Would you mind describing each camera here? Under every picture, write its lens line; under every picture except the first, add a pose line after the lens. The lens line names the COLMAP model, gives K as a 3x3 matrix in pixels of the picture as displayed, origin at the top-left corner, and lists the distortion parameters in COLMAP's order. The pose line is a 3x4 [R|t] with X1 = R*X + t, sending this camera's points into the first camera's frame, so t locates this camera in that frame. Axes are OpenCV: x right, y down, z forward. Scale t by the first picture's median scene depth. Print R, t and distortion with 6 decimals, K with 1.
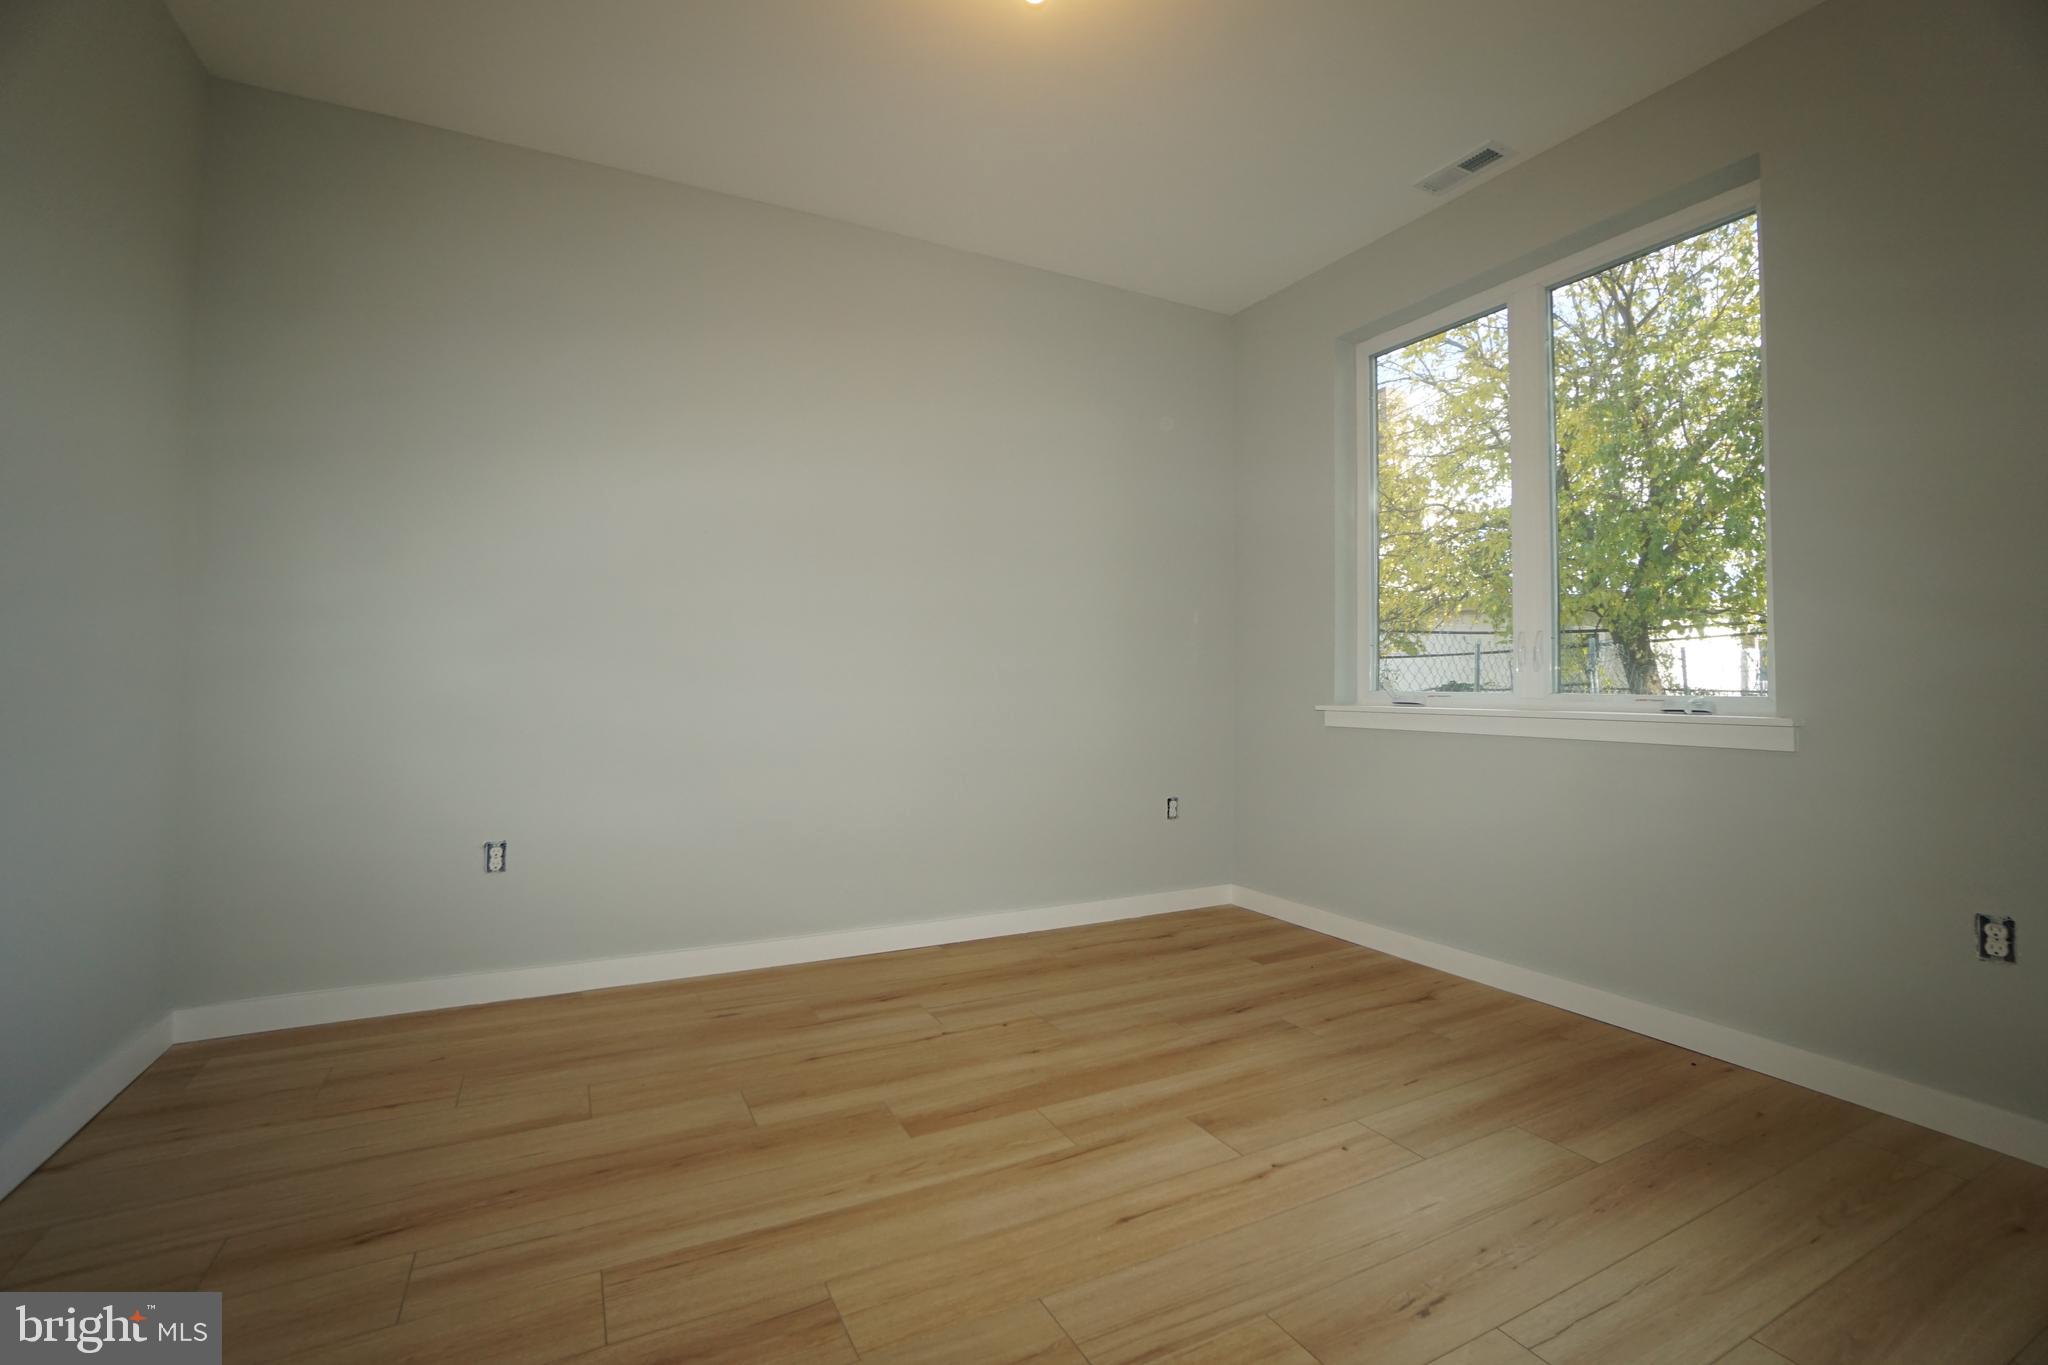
lens RADIAL K [[903.8, 0, 1026.3], [0, 903.8, 653.2], [0, 0, 1]] dist [-0.065723, 0.025530]
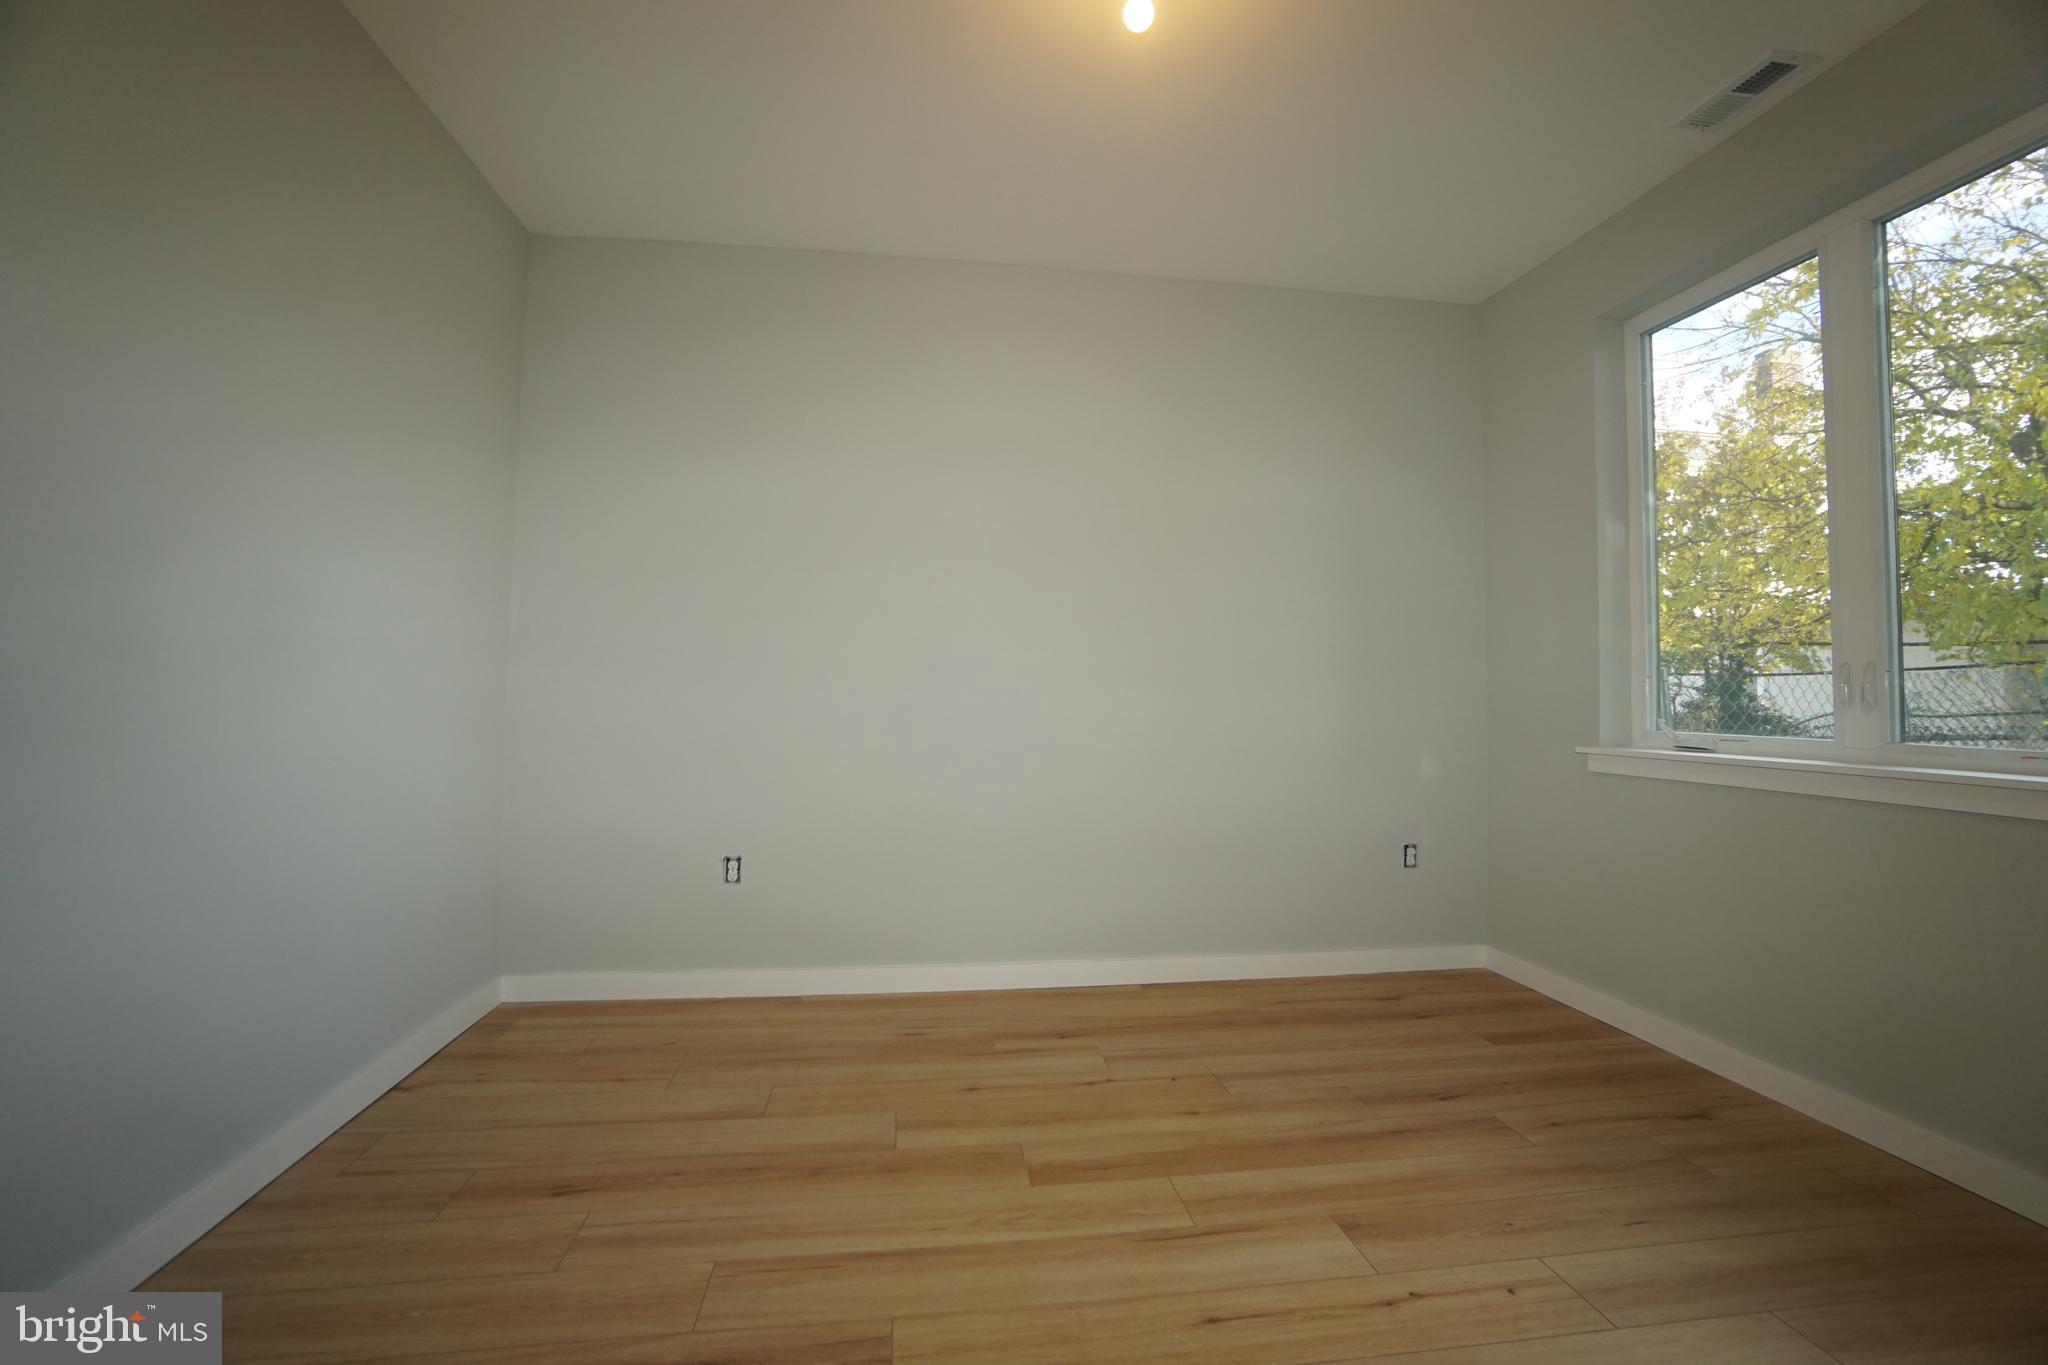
lens RADIAL K [[903.8, 0, 1026.3], [0, 903.8, 653.2], [0, 0, 1]] dist [-0.065723, 0.025530]
pose [[0.942679, -0.011580, -0.333500, 0.175388], [0.005733, 0.999812, -0.018512, -0.030010], [0.333652, 0.015539, 0.942568, 0.043199]]
